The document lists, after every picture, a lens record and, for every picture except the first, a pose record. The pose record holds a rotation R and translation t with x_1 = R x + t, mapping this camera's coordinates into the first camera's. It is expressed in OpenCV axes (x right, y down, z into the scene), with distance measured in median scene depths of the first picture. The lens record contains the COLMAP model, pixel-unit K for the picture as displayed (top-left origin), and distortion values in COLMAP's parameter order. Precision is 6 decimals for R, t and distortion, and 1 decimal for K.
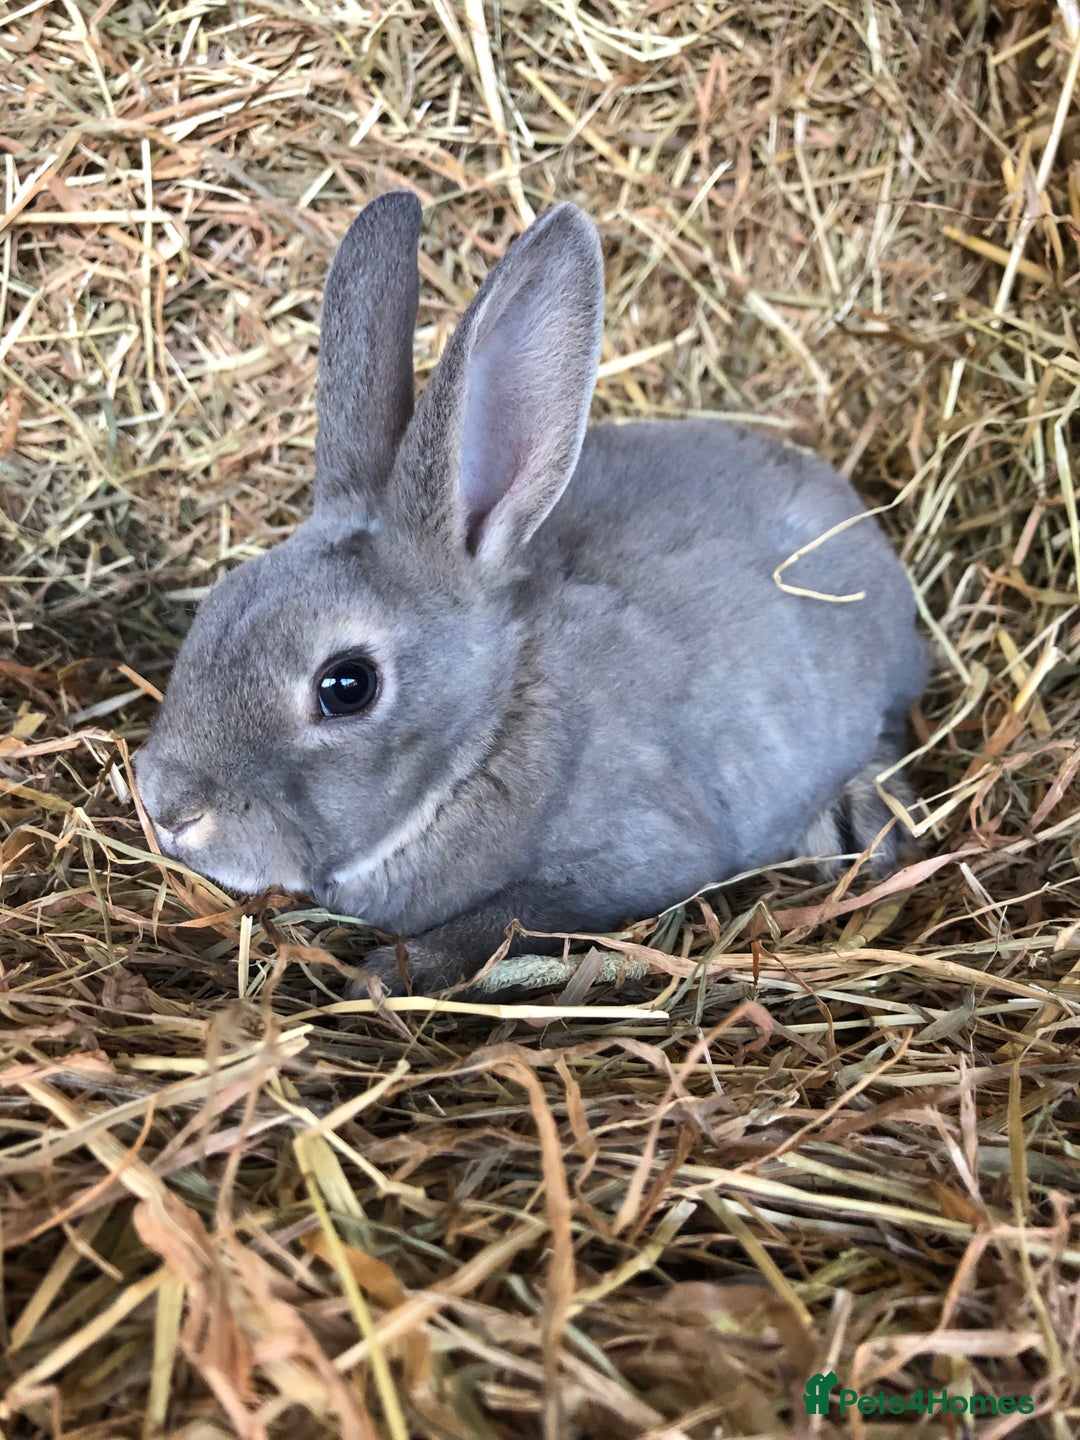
lens RADIAL K [[1248.4, 0, 539.9], [0, 1248.4, 708.0], [0, 0, 1]] dist [-0.003909, 0.035761]
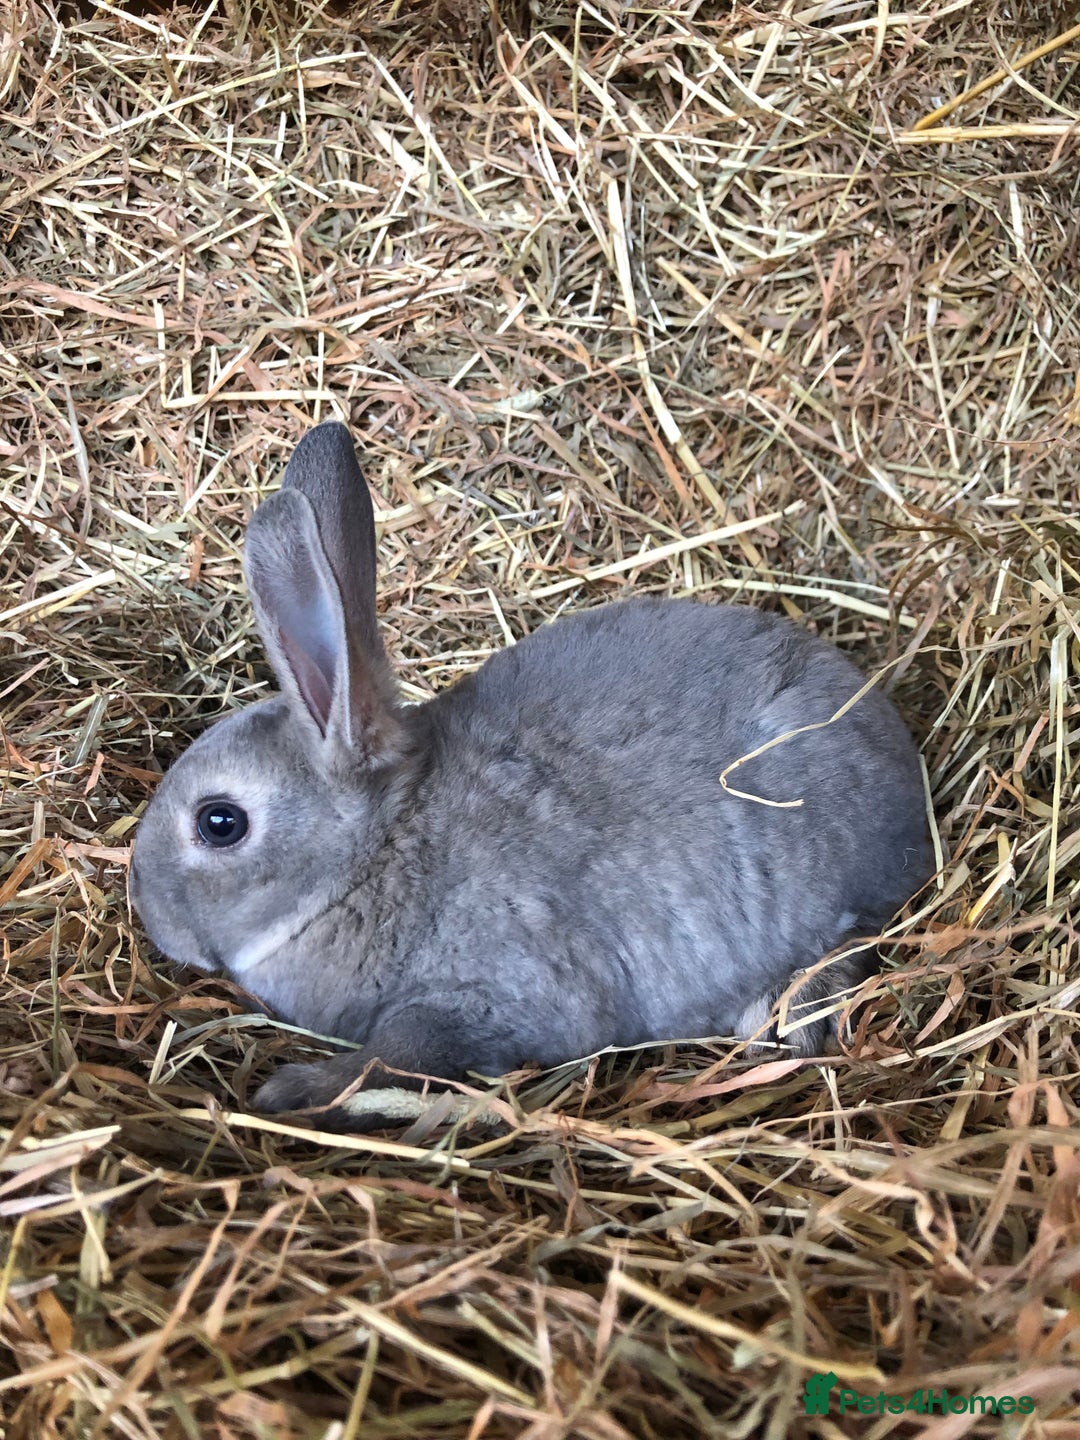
lens RADIAL K [[1248.4, 0, 548.4], [0, 1248.4, 718.1], [0, 0, 1]] dist [-0.003909, 0.035761]
pose [[0.965099, 0.085678, -0.247473, 0.201038], [-0.098144, 0.994429, -0.038461, -0.061214], [0.242799, 0.061407, 0.968131, -0.067484]]
